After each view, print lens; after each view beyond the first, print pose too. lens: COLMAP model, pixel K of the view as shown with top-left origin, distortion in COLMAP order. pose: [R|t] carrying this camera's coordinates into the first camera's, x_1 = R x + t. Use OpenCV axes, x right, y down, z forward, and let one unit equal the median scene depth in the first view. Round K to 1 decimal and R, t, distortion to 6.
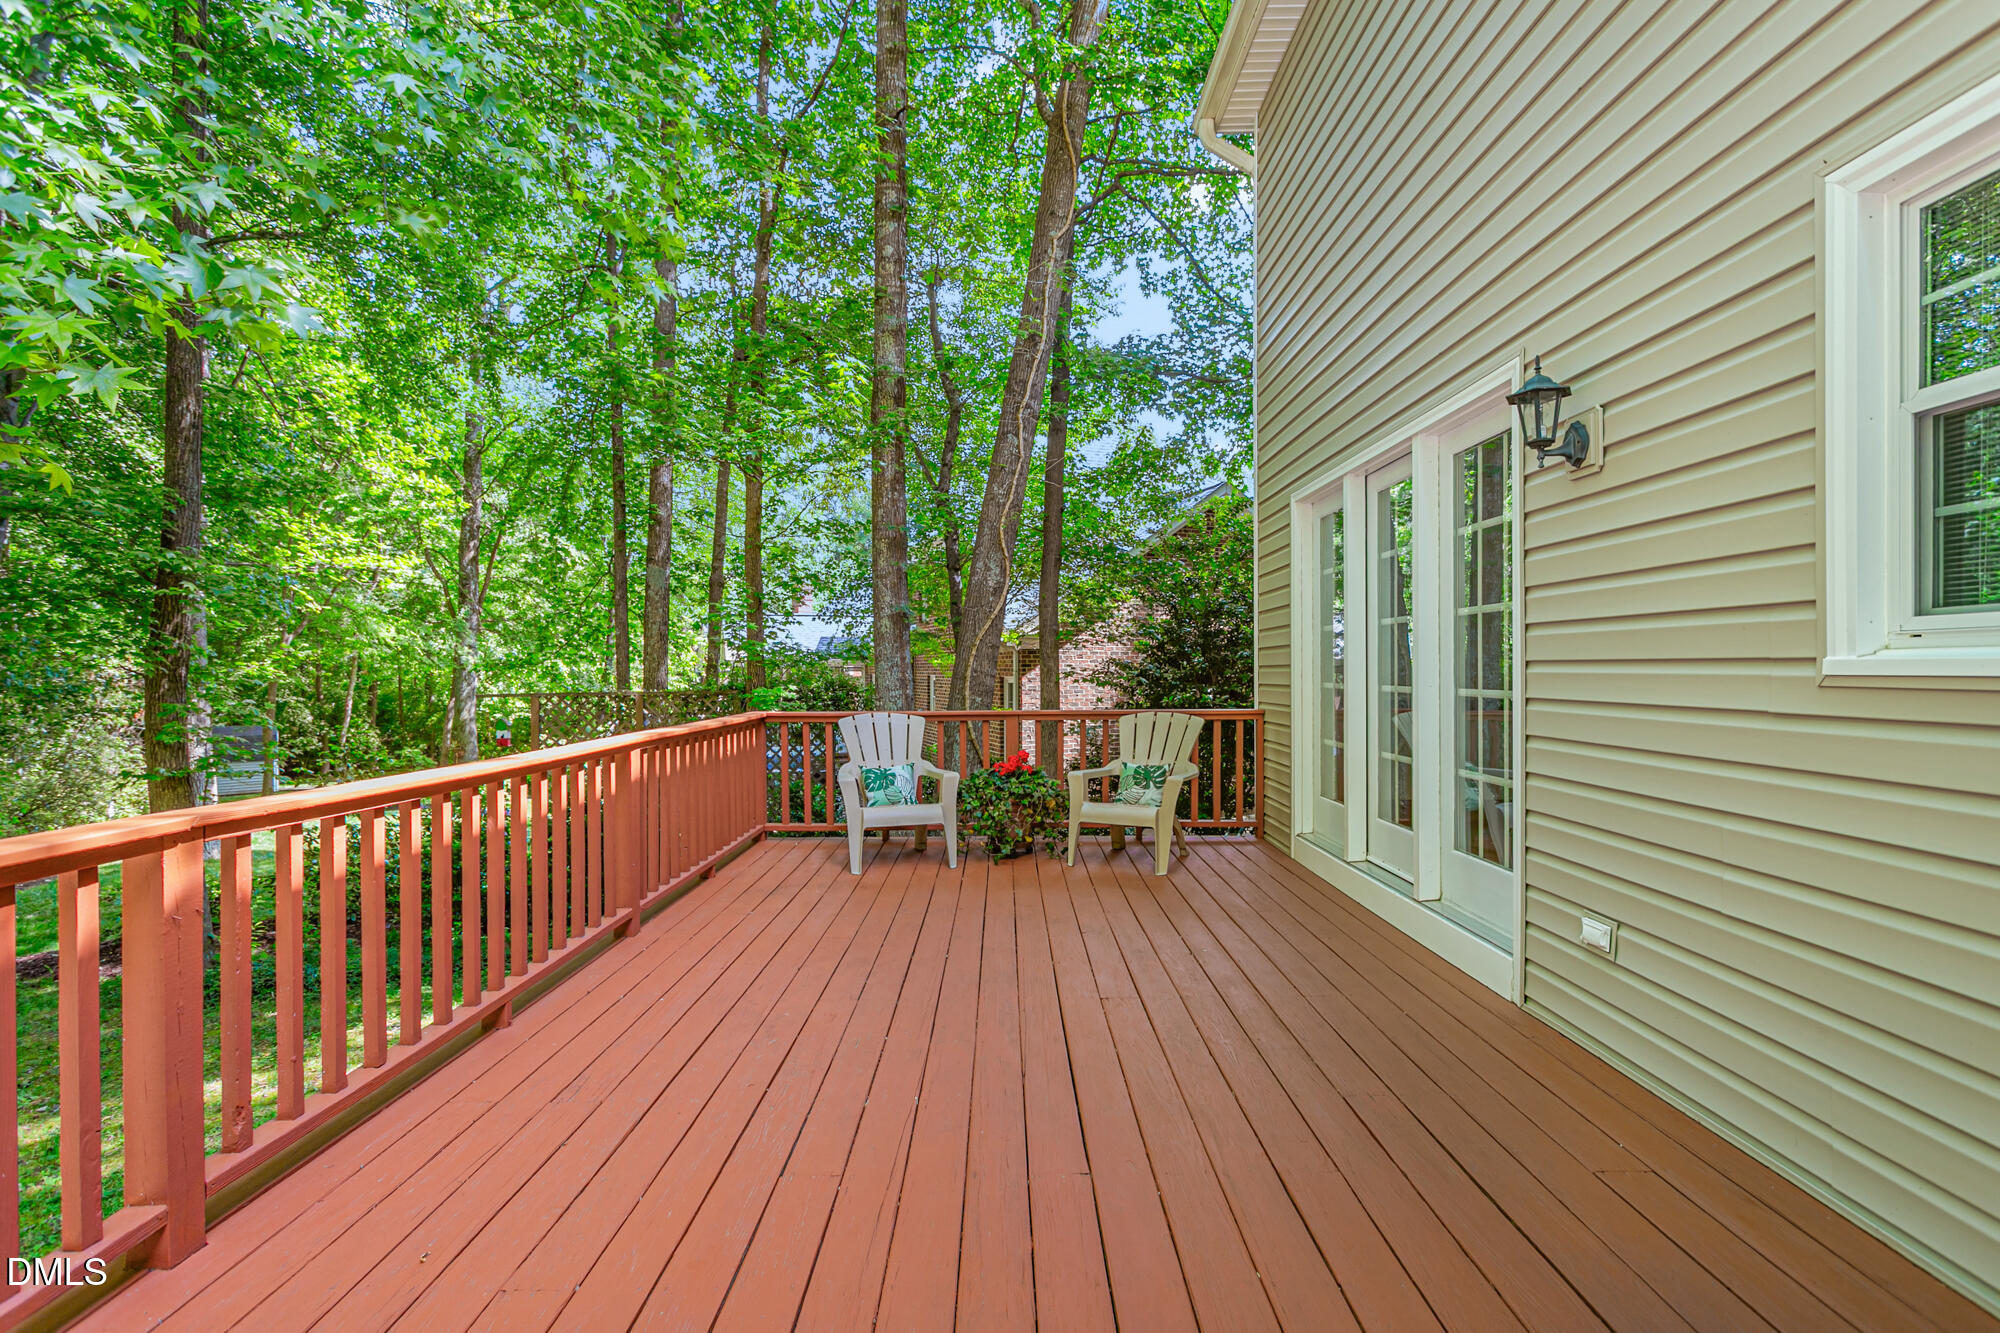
lens RADIAL K [[1006.6, 0, 1000.0], [0, 1006.6, 666.5], [0, 0, 1]] dist [-0.000660, -0.000109]
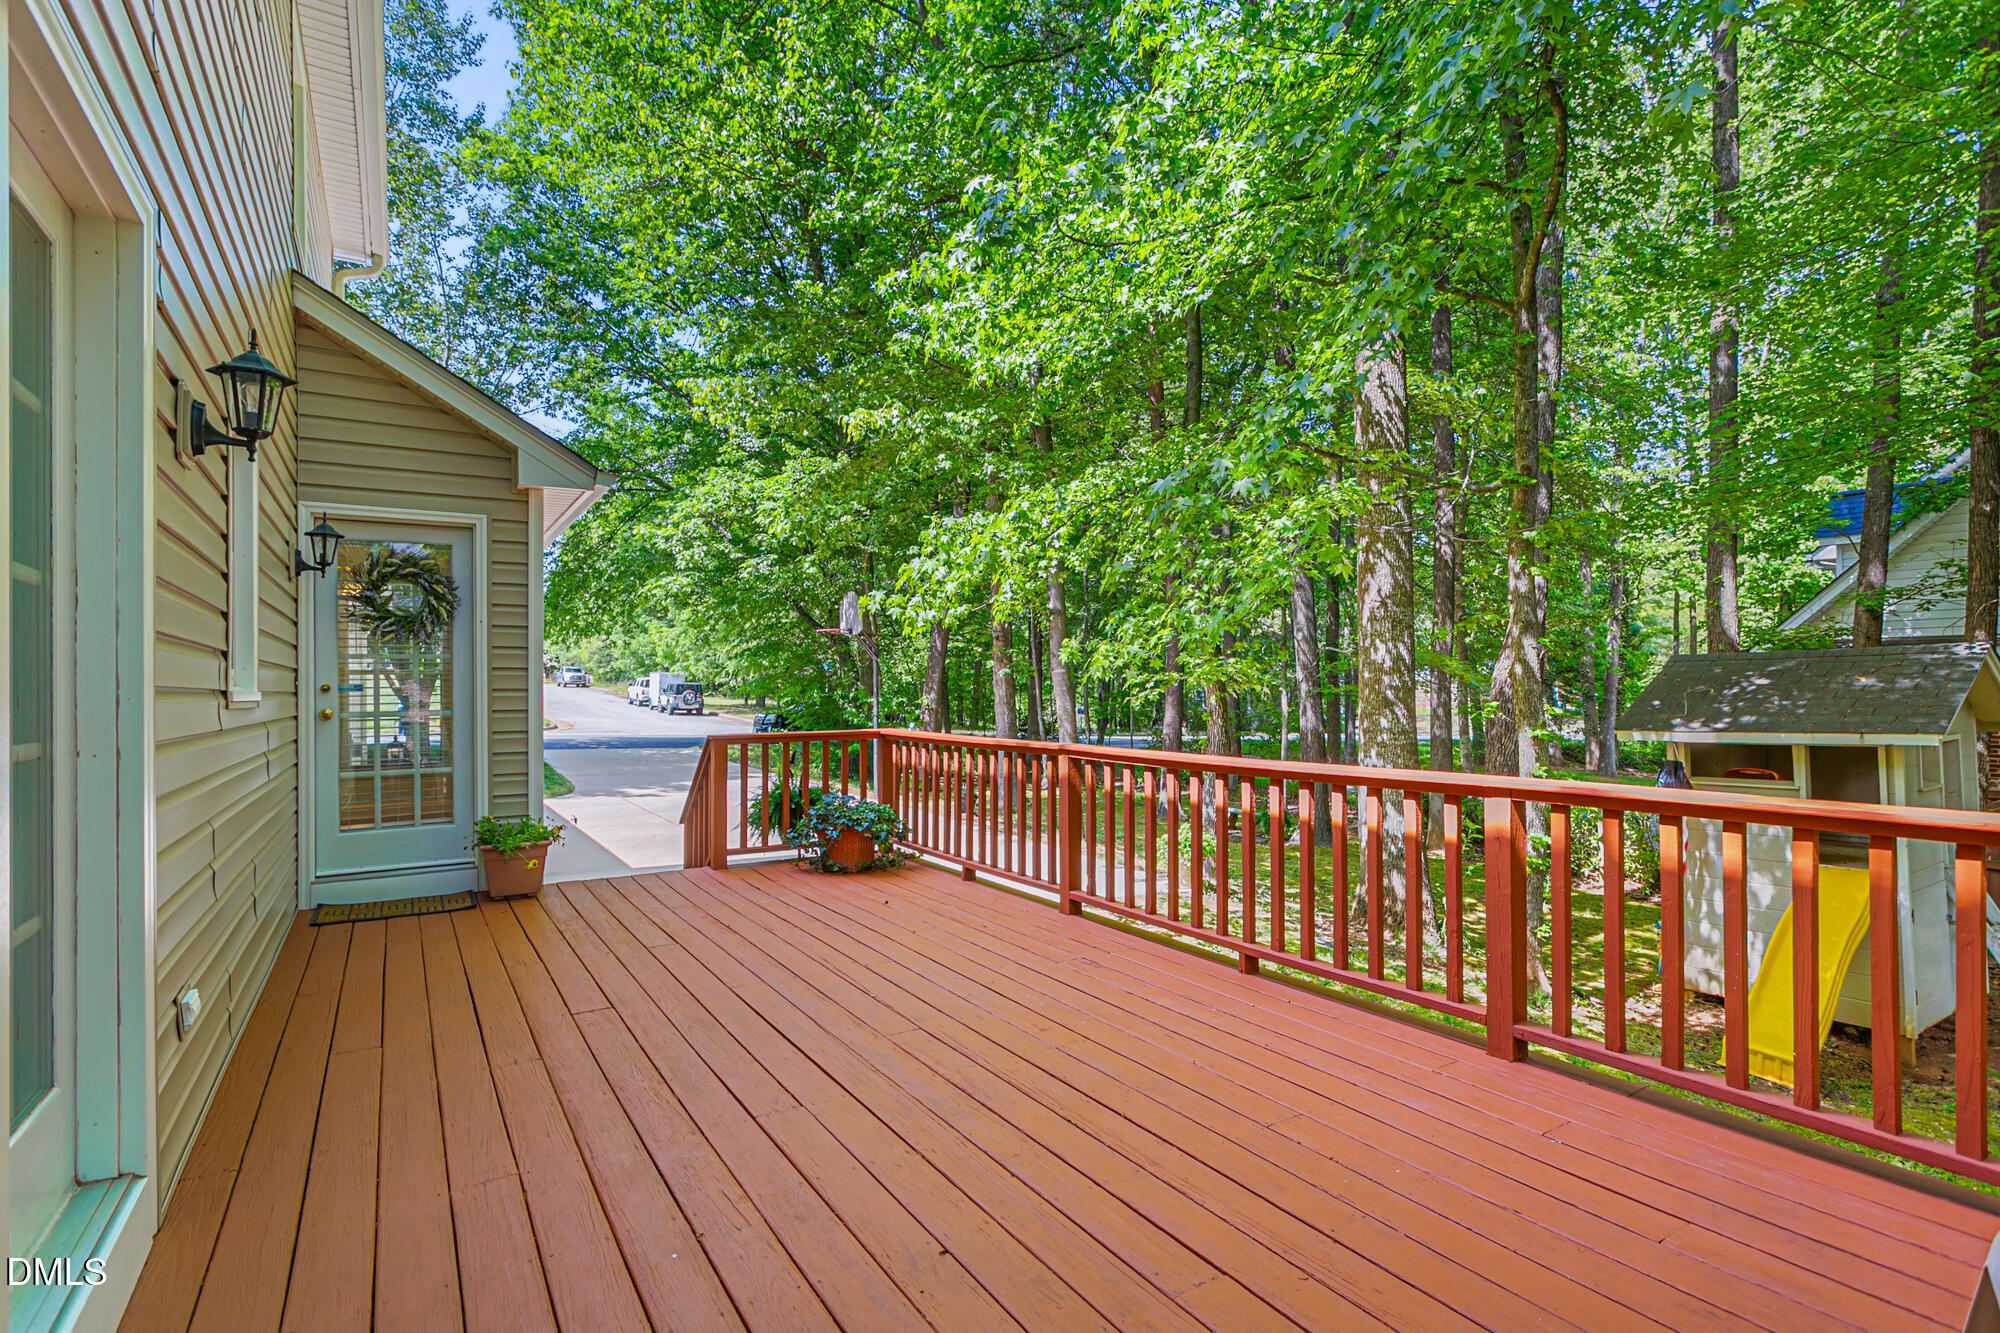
lens RADIAL K [[1006.6, 0, 1000.0], [0, 1006.6, 666.5], [0, 0, 1]] dist [-0.000660, -0.000109]
pose [[-0.851432, -0.002391, -0.524460, 0.377345], [0.003101, 0.999949, -0.009592, -0.007320], [0.524457, -0.009793, -0.851381, 1.732665]]
